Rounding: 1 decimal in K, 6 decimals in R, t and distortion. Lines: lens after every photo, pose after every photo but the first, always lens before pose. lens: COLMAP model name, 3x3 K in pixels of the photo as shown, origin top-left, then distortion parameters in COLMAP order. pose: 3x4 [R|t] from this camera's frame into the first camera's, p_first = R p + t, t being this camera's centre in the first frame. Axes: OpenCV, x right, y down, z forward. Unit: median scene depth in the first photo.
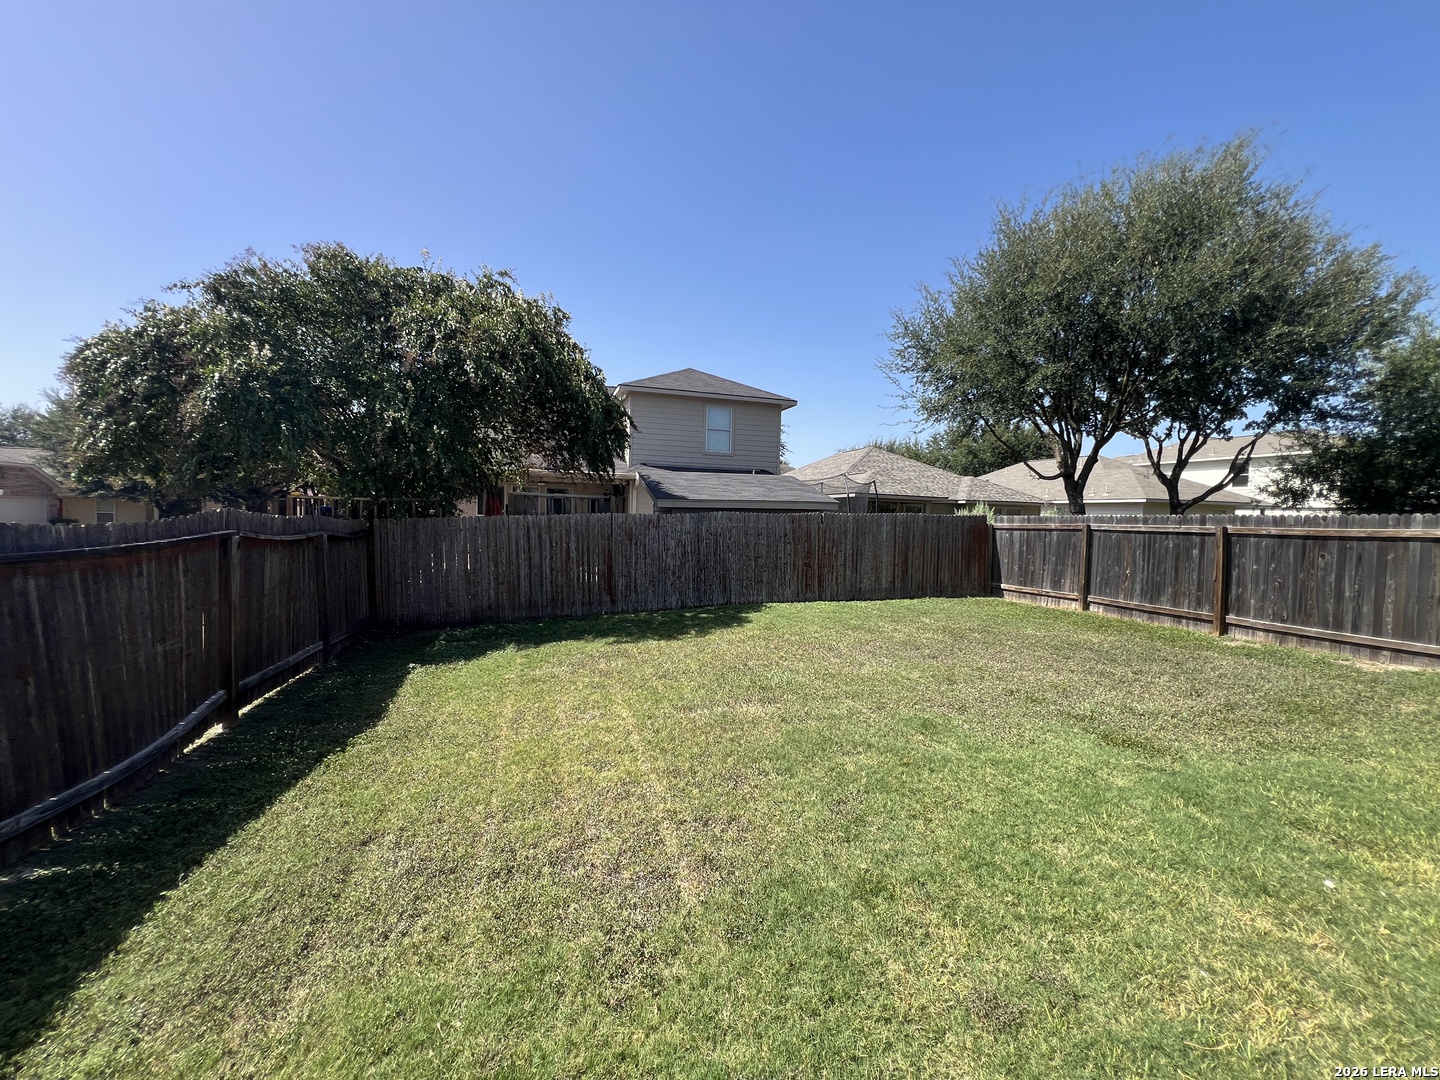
lens RADIAL K [[576.2, 0, 718.8], [0, 576.2, 539.2], [0, 0, 1]] dist [-0.000499, 0.000048]
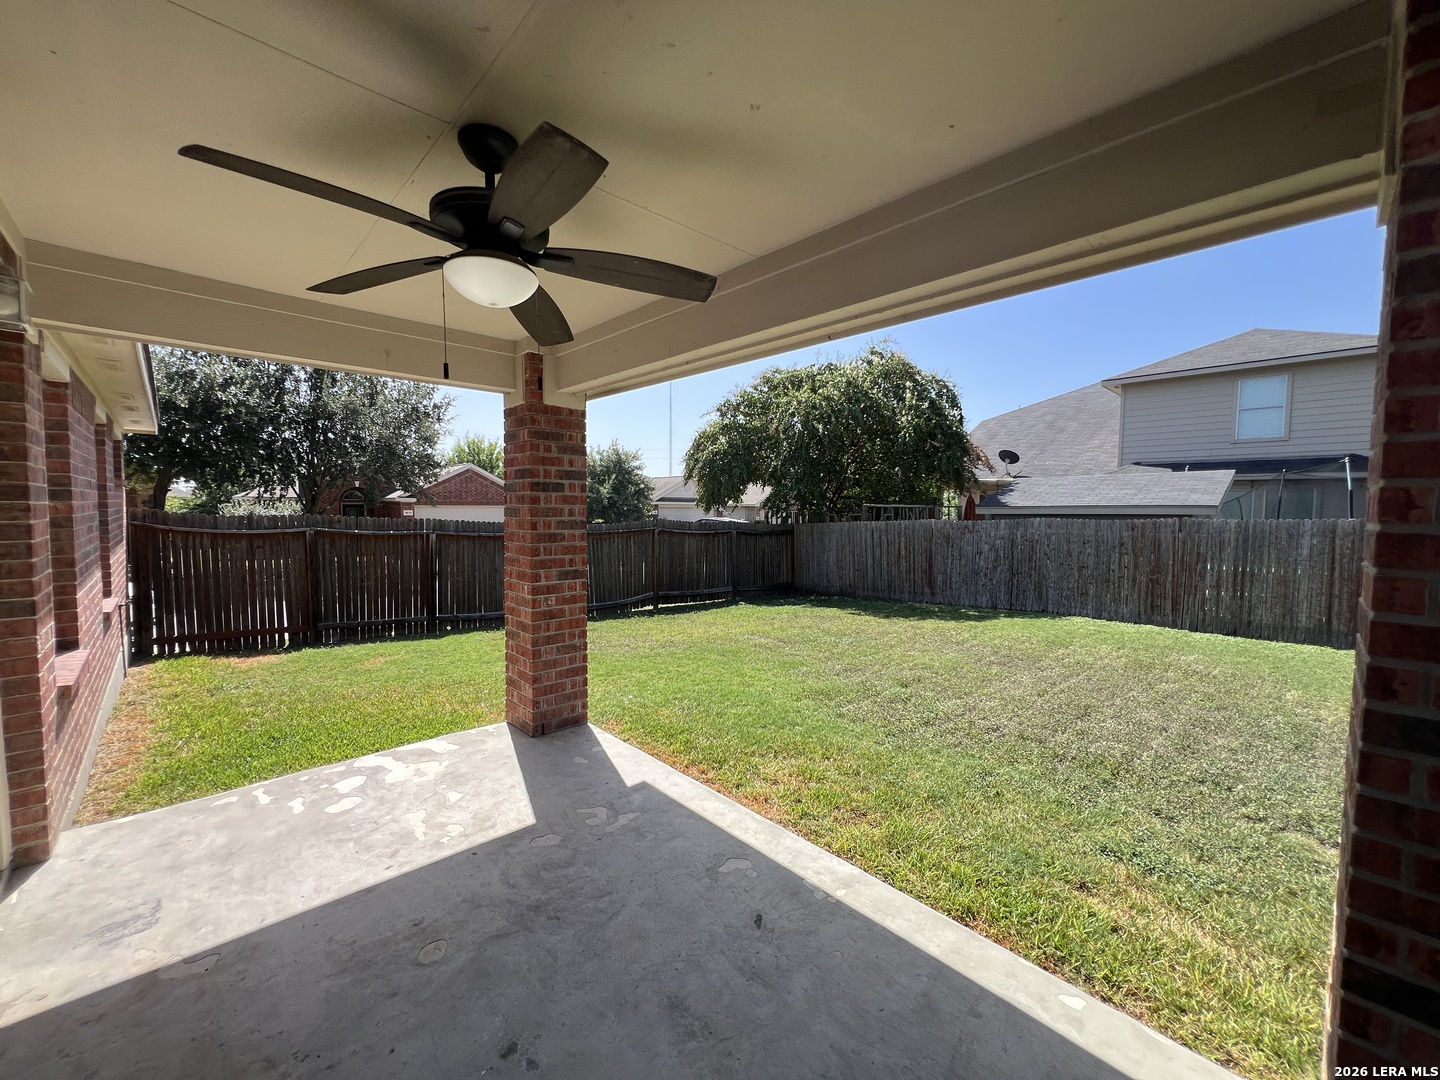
lens RADIAL K [[576.2, 0, 718.8], [0, 576.2, 539.2], [0, 0, 1]] dist [-0.000499, 0.000048]
pose [[0.435647, 0.029186, -0.899644, 0.694534], [-0.037415, 0.999198, 0.014297, -0.005310], [0.899340, 0.027432, 0.436390, 0.078585]]
